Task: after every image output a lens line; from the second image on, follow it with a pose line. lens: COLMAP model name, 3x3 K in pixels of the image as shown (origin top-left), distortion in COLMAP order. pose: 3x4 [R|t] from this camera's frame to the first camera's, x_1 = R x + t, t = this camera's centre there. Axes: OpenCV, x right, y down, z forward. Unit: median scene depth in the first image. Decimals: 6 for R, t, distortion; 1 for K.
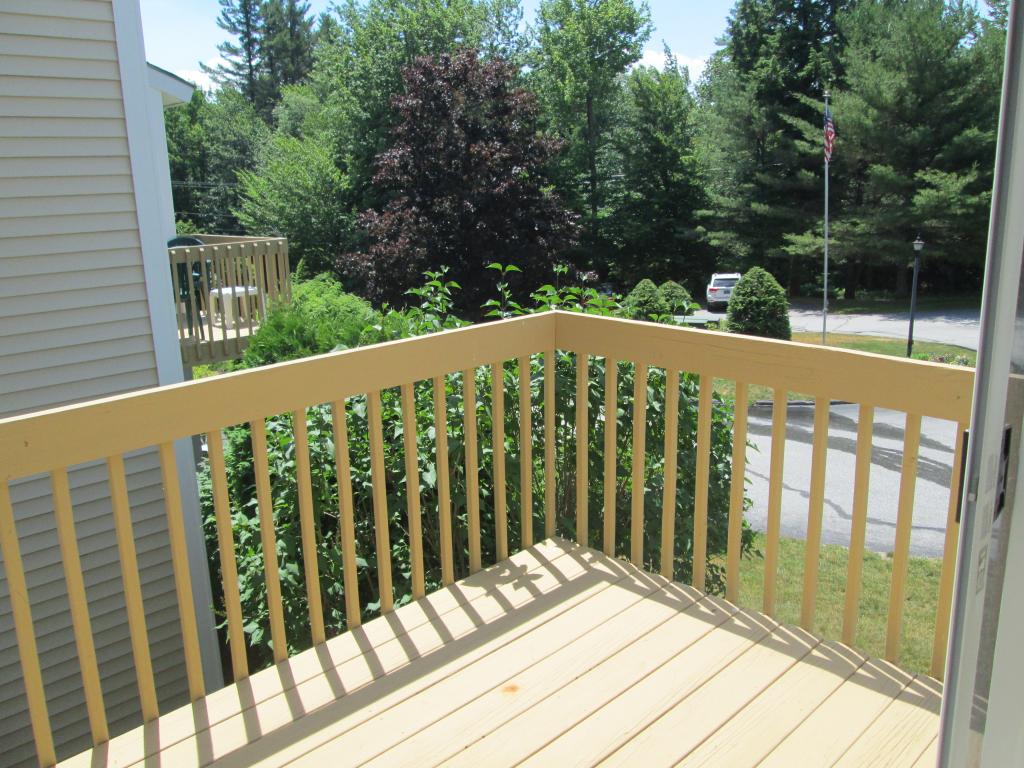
lens RADIAL K [[854.7, 0, 510.2], [0, 854.7, 373.0], [0, 0, 1]] dist [-0.032815, 0.016011]
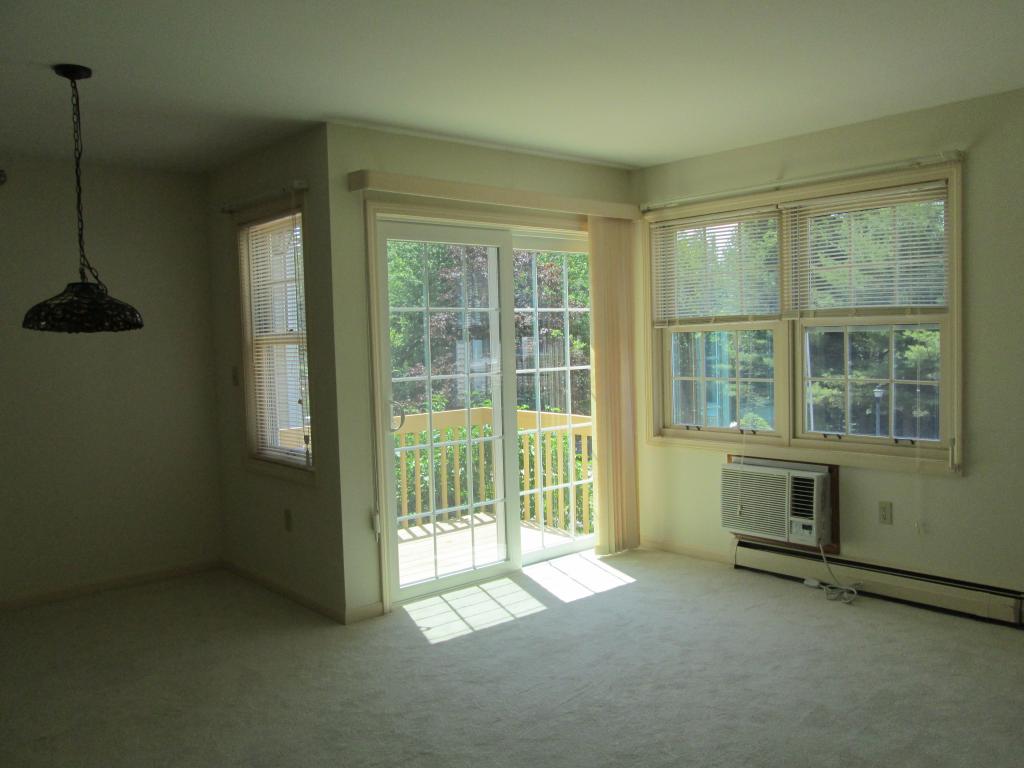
lens RADIAL K [[854.7, 0, 517.1], [0, 854.7, 385.5], [0, 0, 1]] dist [-0.032815, 0.016011]
pose [[0.998742, 0.002740, -0.050064, 0.023350], [-0.010708, 0.987122, -0.159610, 0.018908], [0.048982, 0.159946, 0.985910, -0.117454]]
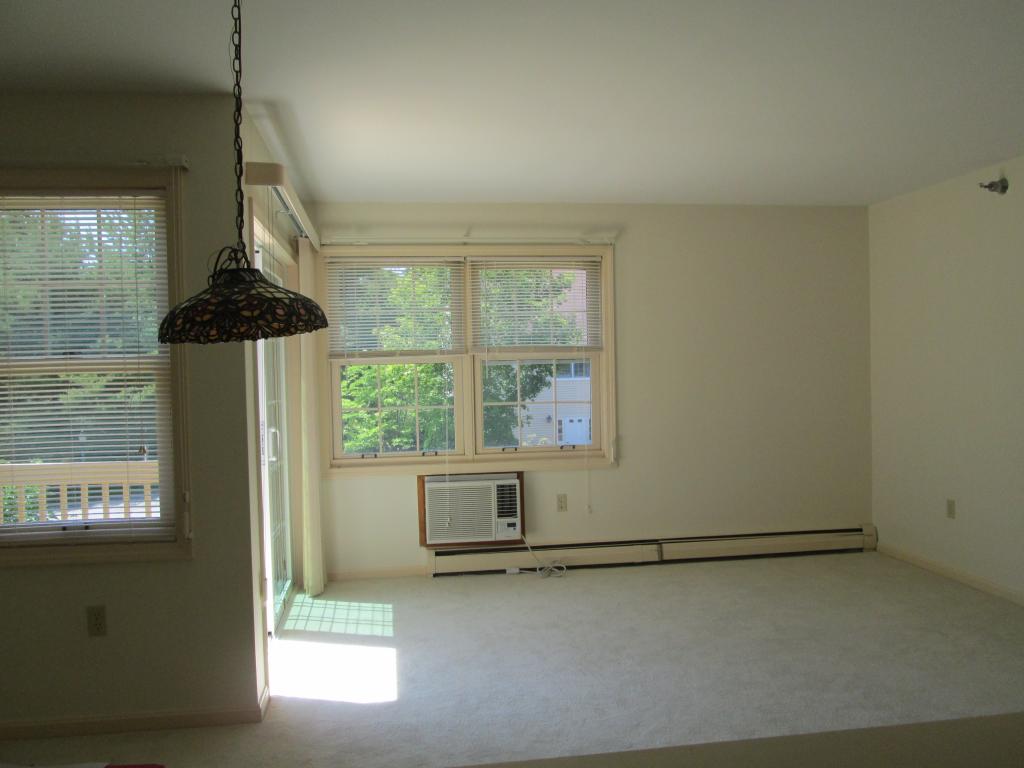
lens RADIAL K [[854.7, 0, 510.6], [0, 854.7, 383.7], [0, 0, 1]] dist [-0.032815, 0.016011]
pose [[0.585653, -0.004907, 0.810547, -0.065087], [0.179070, 0.976057, -0.123477, 0.013165], [-0.790535, 0.217459, 0.572509, -0.080798]]
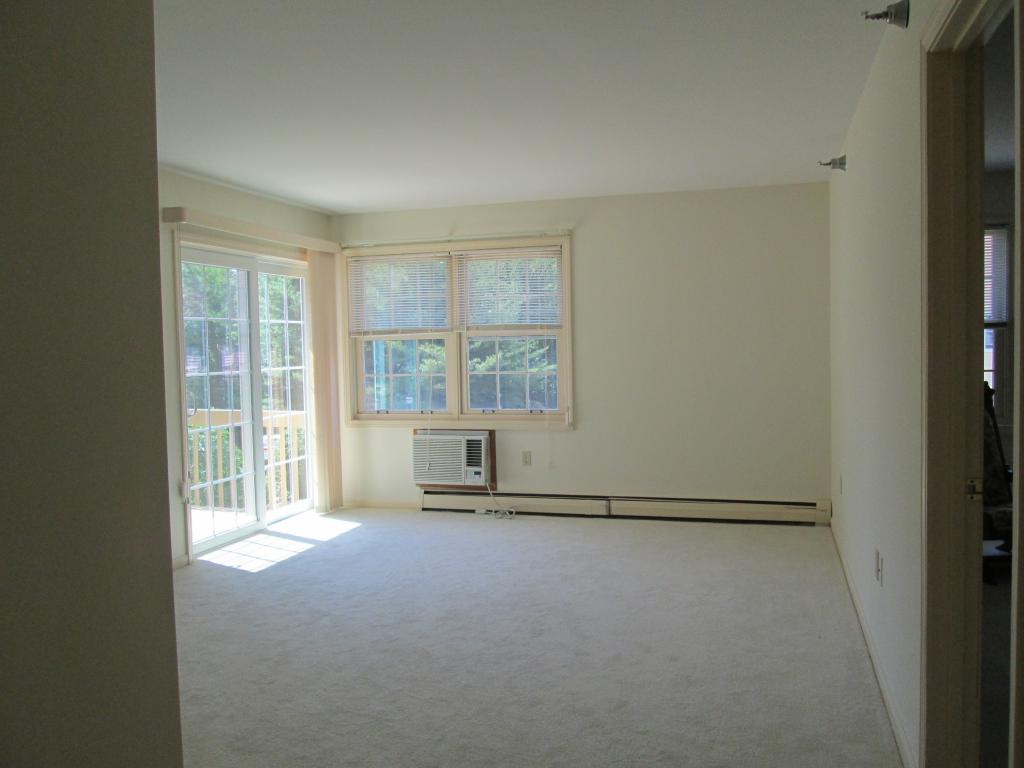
lens RADIAL K [[854.7, 0, 506.9], [0, 854.7, 387.5], [0, 0, 1]] dist [-0.032815, 0.016011]
pose [[0.876370, -0.015815, 0.481378, -0.023886], [0.100360, 0.983518, -0.150398, 0.029391], [-0.471066, 0.180116, 0.863513, -0.154736]]
